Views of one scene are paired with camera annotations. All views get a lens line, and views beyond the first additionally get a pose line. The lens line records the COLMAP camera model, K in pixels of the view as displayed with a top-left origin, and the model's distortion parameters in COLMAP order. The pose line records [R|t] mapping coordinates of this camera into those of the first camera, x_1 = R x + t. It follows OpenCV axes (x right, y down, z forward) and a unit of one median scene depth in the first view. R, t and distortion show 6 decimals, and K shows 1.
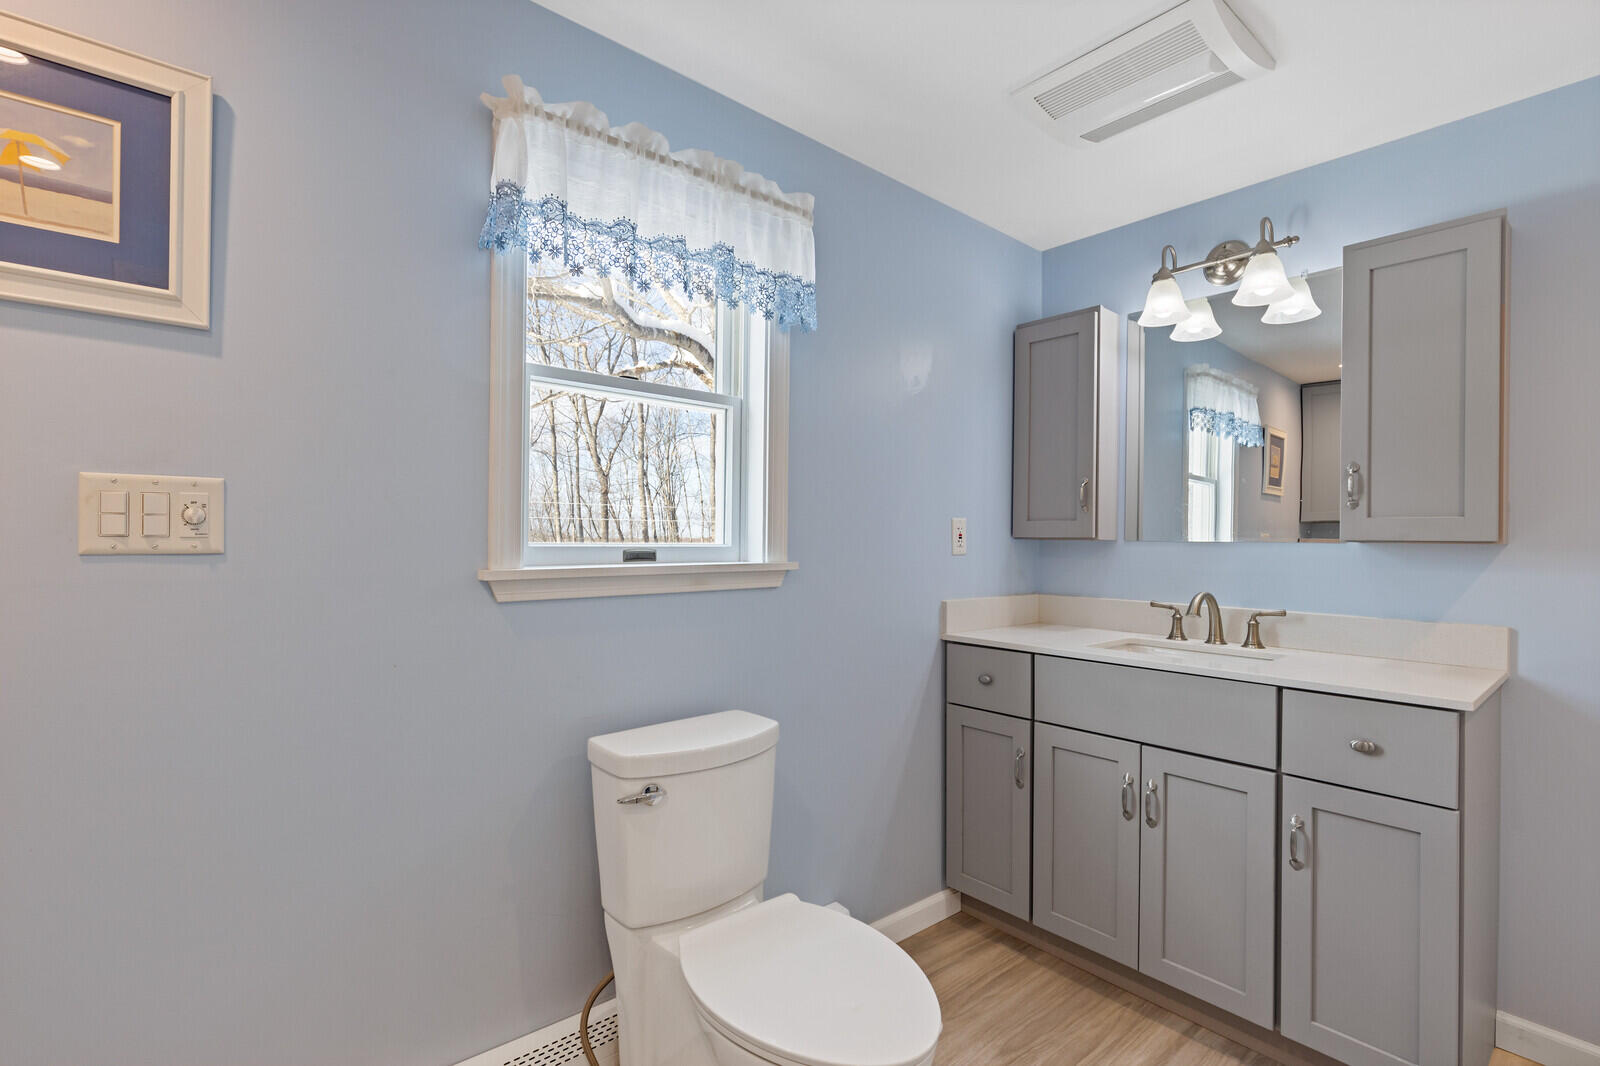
lens RADIAL K [[735.0, 0, 789.9], [0, 735.0, 539.1], [0, 0, 1]] dist [0.000344, -0.000574]
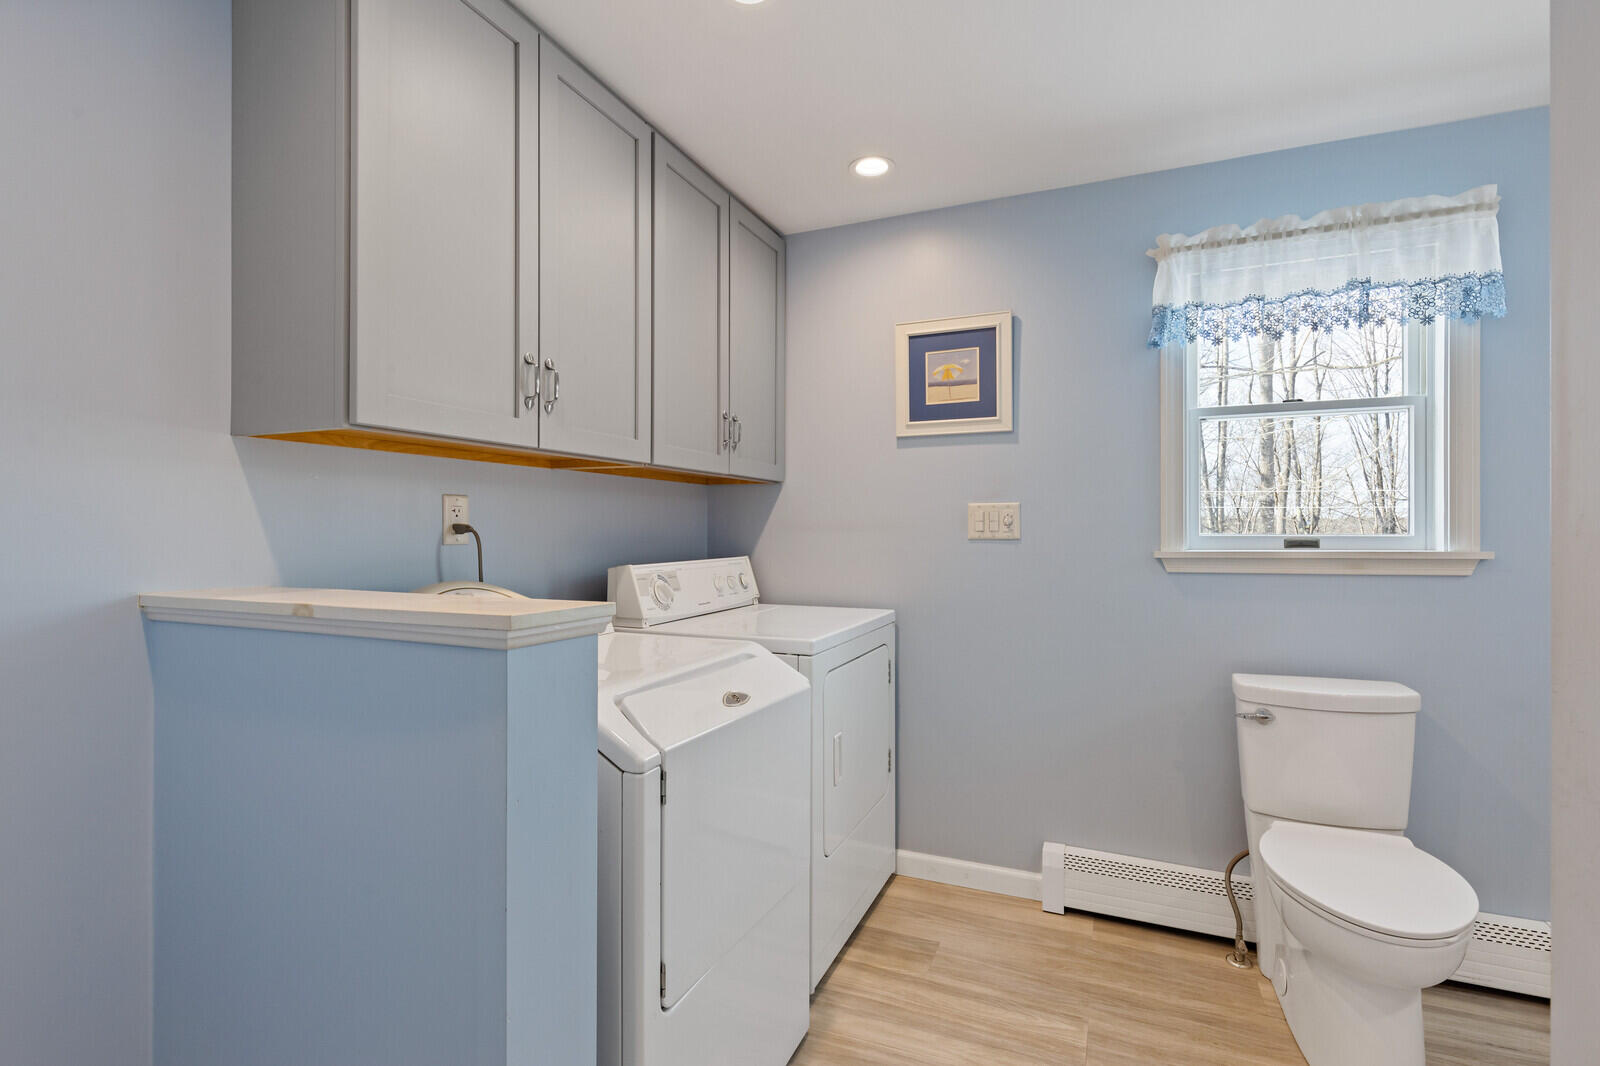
lens RADIAL K [[735.0, 0, 798.0], [0, 735.0, 530.9], [0, 0, 1]] dist [0.000344, -0.000574]
pose [[0.439058, -0.006493, -0.898435, 0.625507], [0.009444, 0.999952, -0.002612, -0.003549], [0.898409, -0.007338, 0.439098, -0.353738]]
